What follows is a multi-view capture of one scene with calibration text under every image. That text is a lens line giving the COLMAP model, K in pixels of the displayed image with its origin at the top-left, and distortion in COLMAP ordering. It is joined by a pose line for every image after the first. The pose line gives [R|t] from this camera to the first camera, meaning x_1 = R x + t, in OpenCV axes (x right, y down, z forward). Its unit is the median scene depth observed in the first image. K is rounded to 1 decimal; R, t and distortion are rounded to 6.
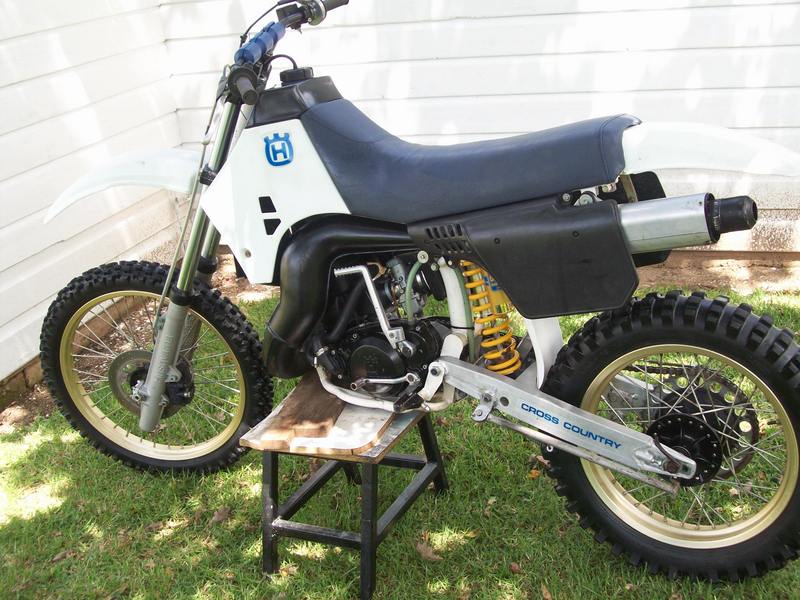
lens RADIAL K [[1060.9, 0, 400.0], [0, 1060.9, 300.0], [0, 0, 1]] dist [-0.123200, 0.025414]
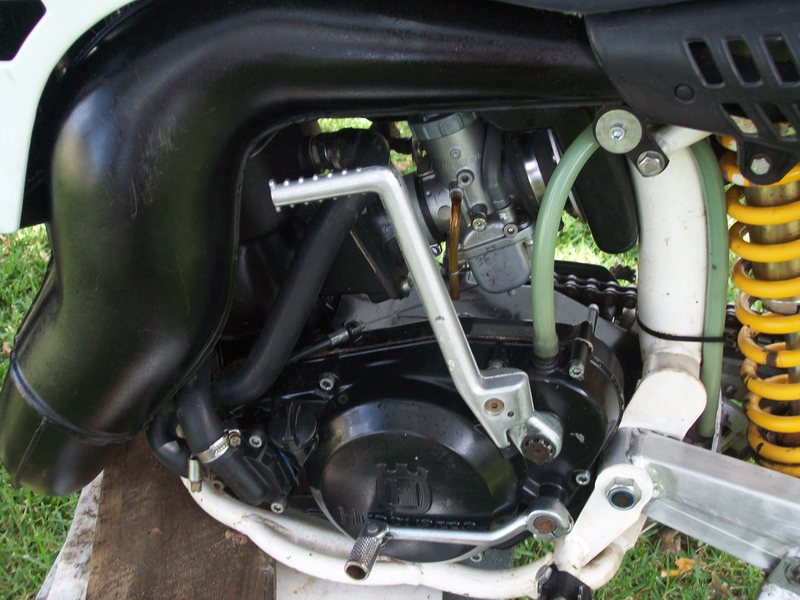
lens RADIAL K [[1316.2, 0, 400.0], [0, 1316.2, 300.0], [0, 0, 1]] dist [0.027975, 0.035841]
pose [[0.961446, -0.095845, 0.257751, -0.120289], [0.029453, 0.967795, 0.250010, -0.082871], [-0.273412, -0.232780, 0.933306, 0.684236]]
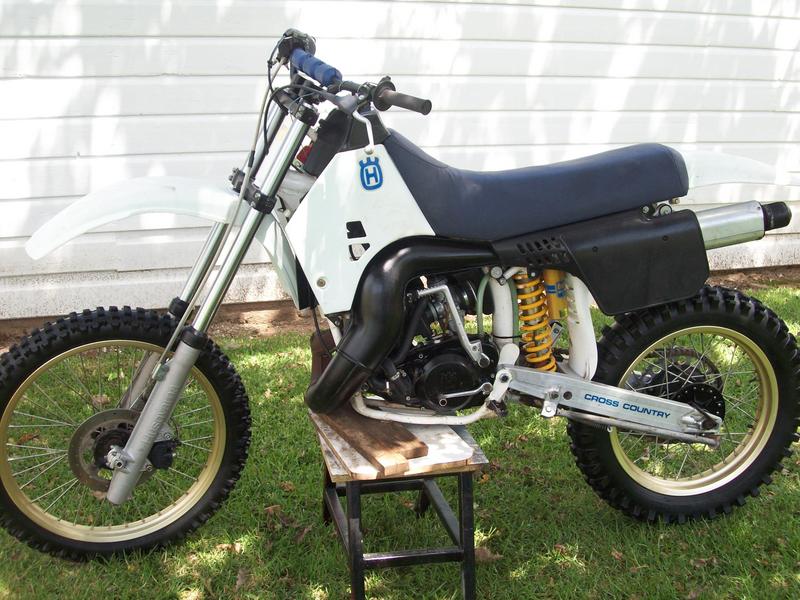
lens RADIAL K [[1060.9, 0, 400.0], [0, 1060.9, 300.0], [0, 0, 1]] dist [-0.123200, 0.025414]
pose [[0.793960, -0.067722, 0.604187, -0.702183], [0.109803, 0.993407, -0.032943, 0.012099], [-0.597973, 0.092497, 0.796161, 0.198162]]
